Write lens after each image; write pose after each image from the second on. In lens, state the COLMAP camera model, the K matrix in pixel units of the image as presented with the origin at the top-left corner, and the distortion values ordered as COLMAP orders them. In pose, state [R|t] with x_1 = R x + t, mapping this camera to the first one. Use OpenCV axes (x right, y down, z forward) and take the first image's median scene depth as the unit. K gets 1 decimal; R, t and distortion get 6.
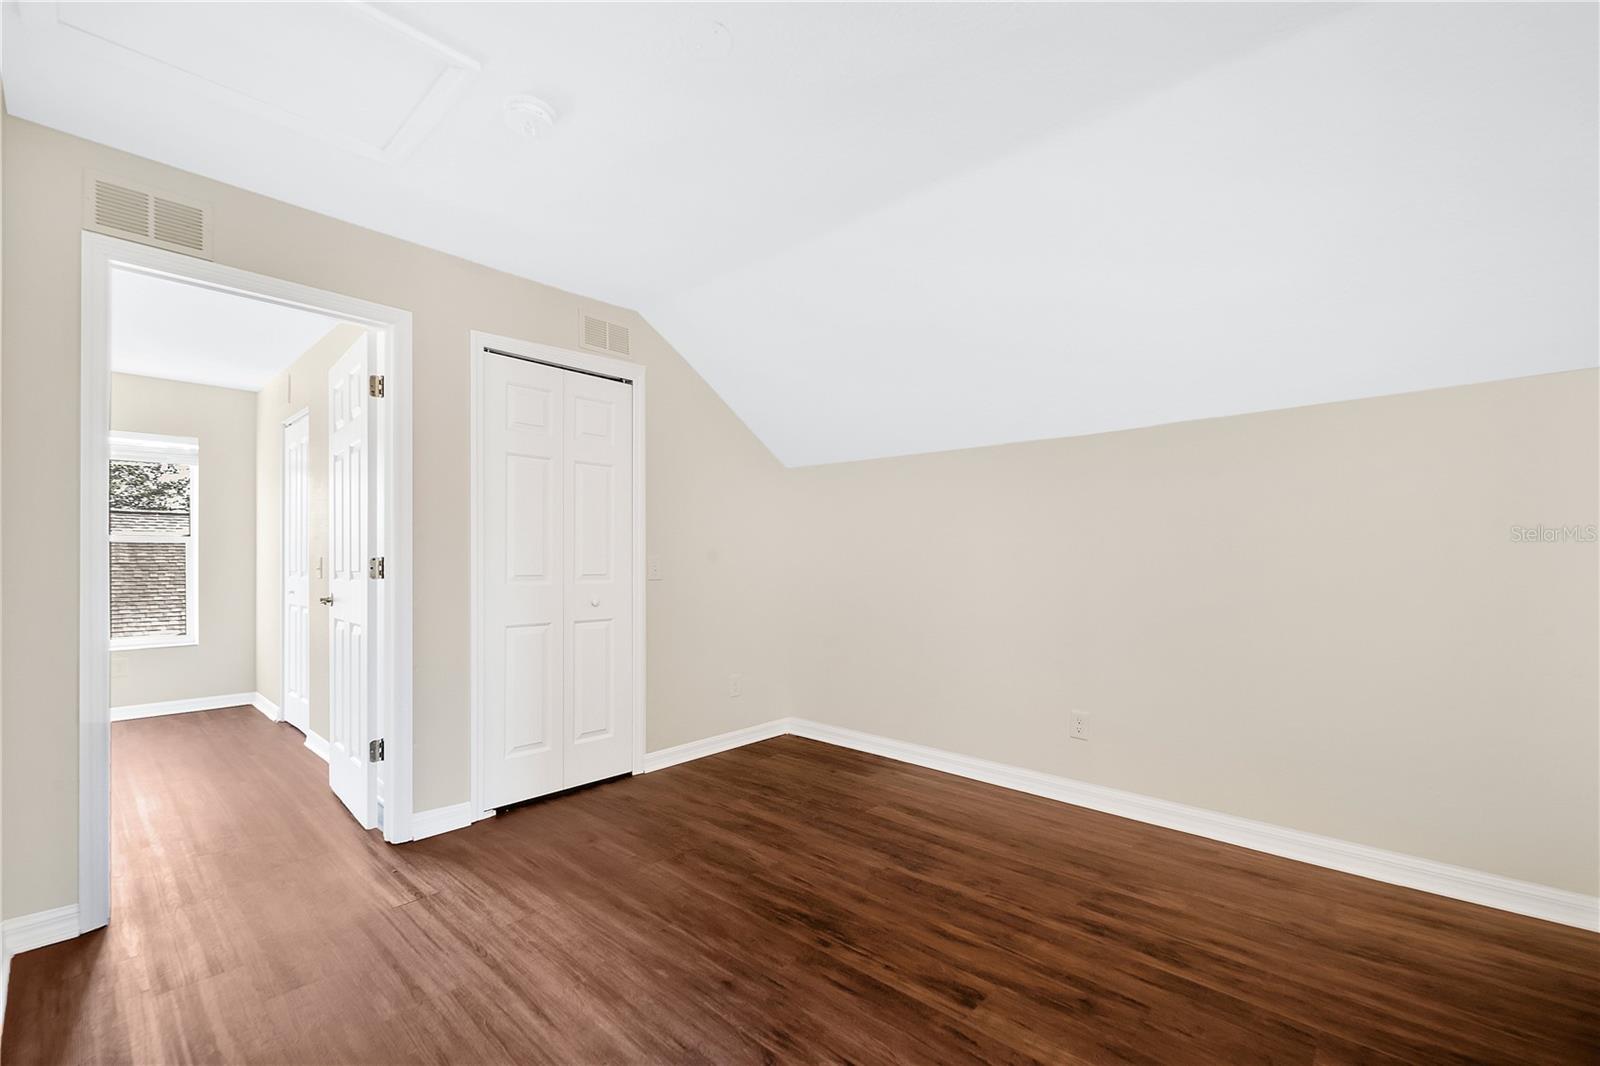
lens RADIAL K [[659.0, 0, 799.9], [0, 659.0, 550.1], [0, 0, 1]] dist [0.001479, -0.002746]
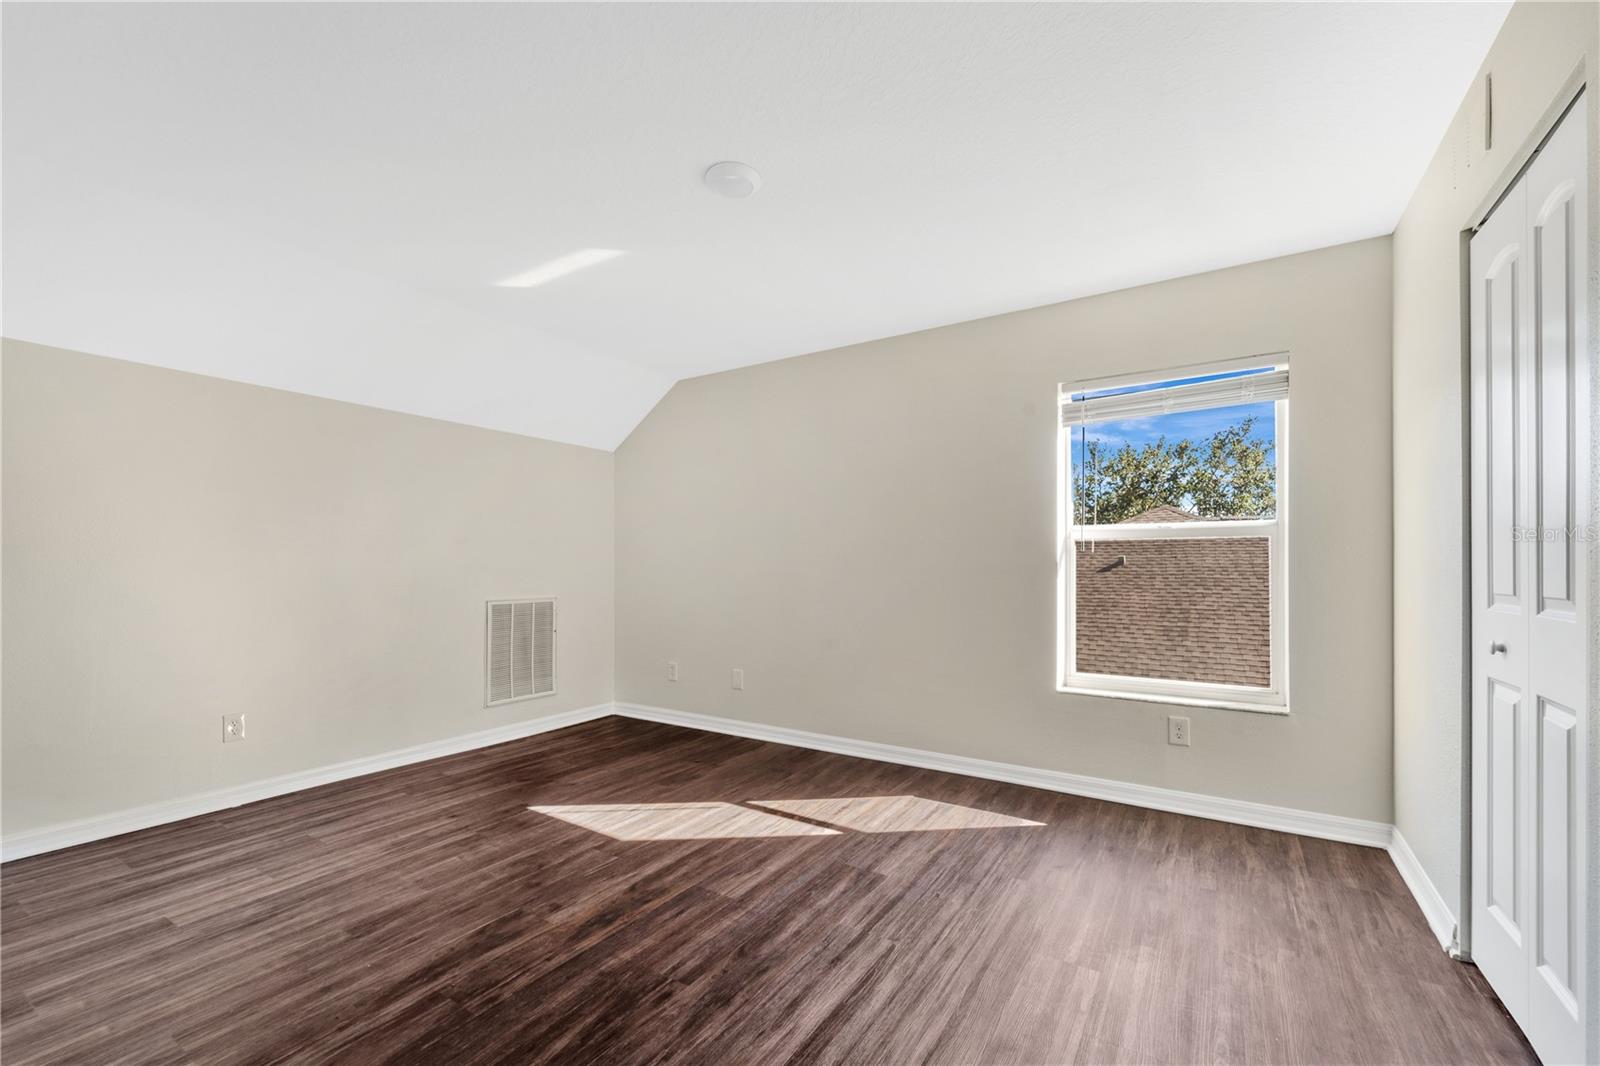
lens RADIAL K [[670.2, 0, 794.0], [0, 670.2, 565.5], [0, 0, 1]] dist [0.000883, -0.000143]
pose [[0.163597, 0.000682, -0.986527, -1.018391], [0.009156, 0.999956, 0.002210, 0.024488], [0.986485, -0.009394, 0.163583, 1.198433]]
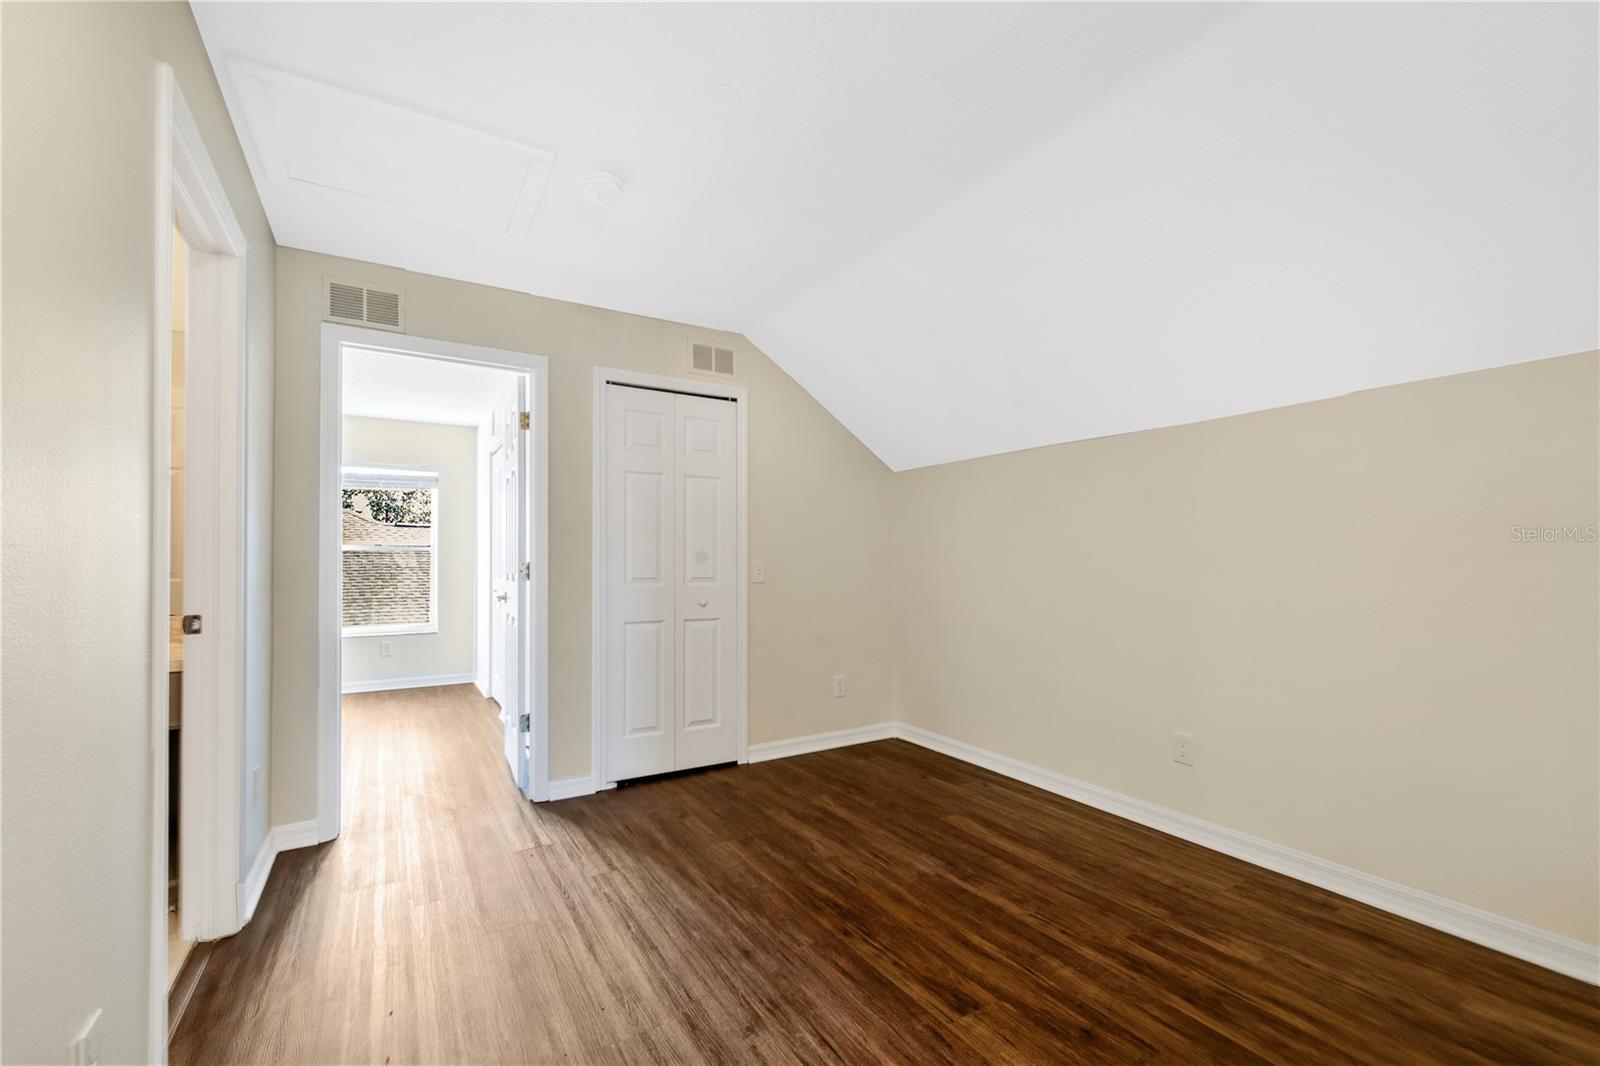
lens RADIAL K [[667.8, 0, 792.8], [0, 667.8, 548.2], [0, 0, 1]] dist [0.002200, -0.000566]
pose [[0.956722, -0.007448, -0.290909, 0.240663], [0.004828, 0.999941, -0.009723, -0.000471], [0.290964, 0.007898, 0.956701, -0.034379]]
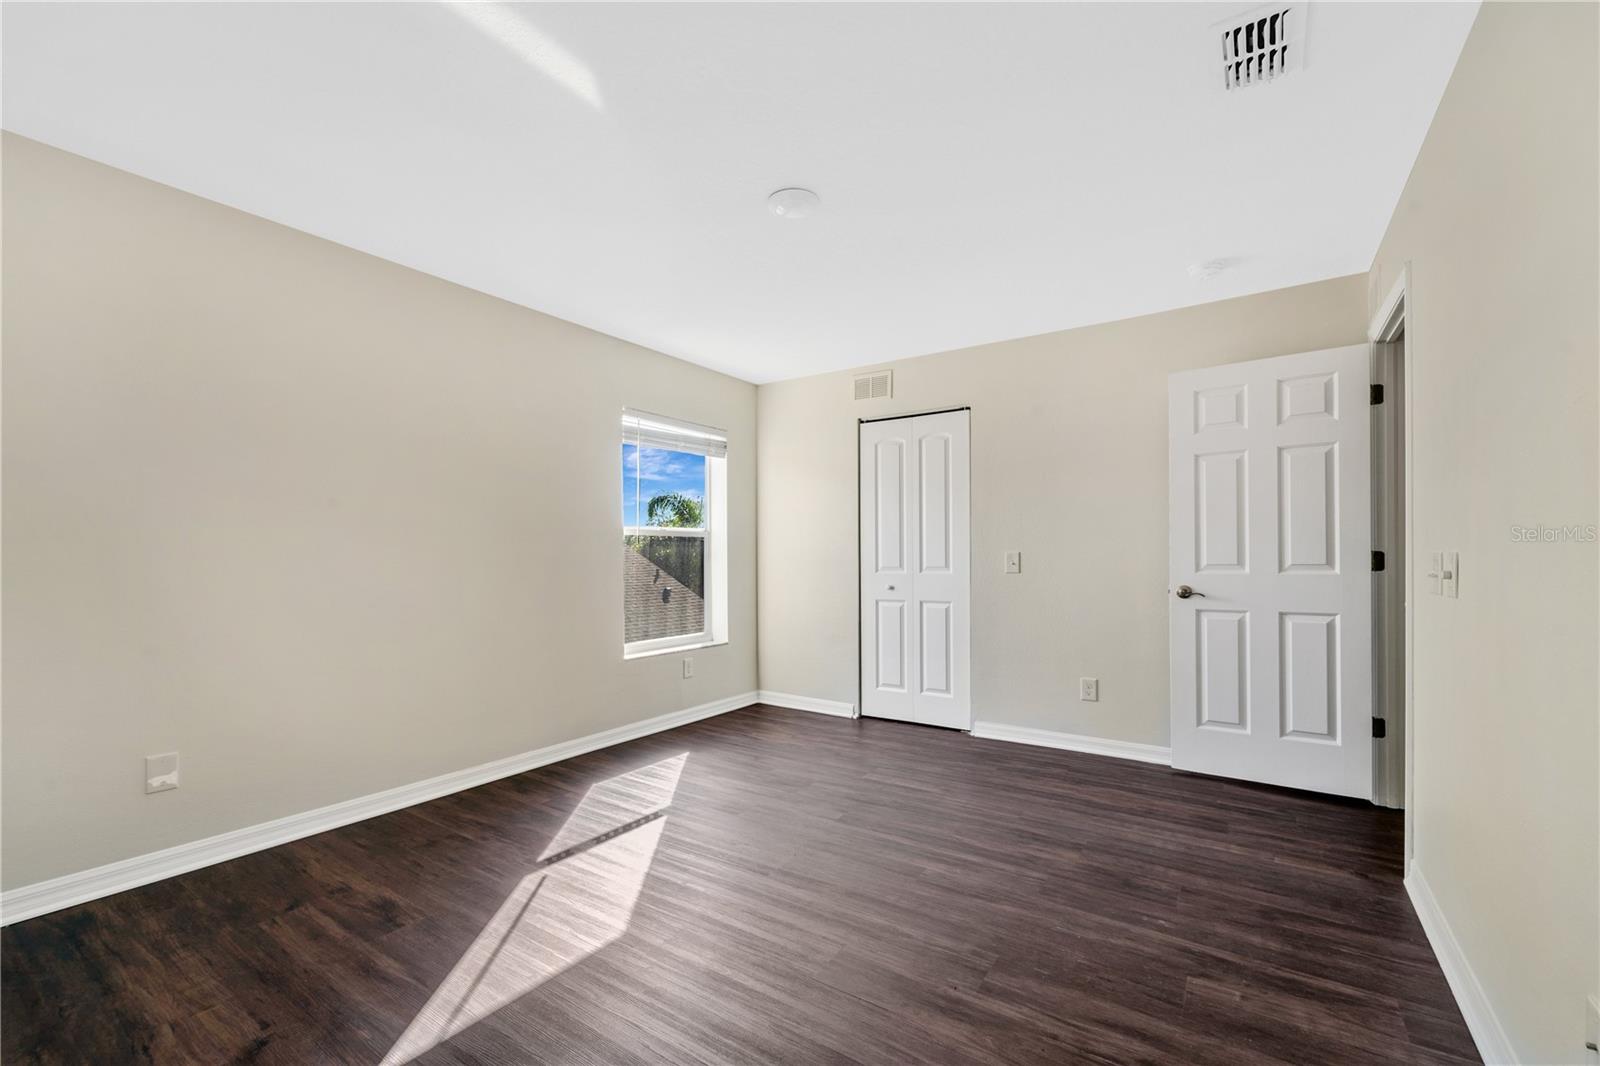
lens RADIAL K [[667.8, 0, 792.8], [0, 667.8, 548.2], [0, 0, 1]] dist [0.002200, -0.000566]
pose [[0.990751, -0.001518, 0.135682, -2.316361], [0.001816, 0.999996, -0.002075, 0.017148], [-0.135678, 0.002303, 0.990750, 0.056104]]
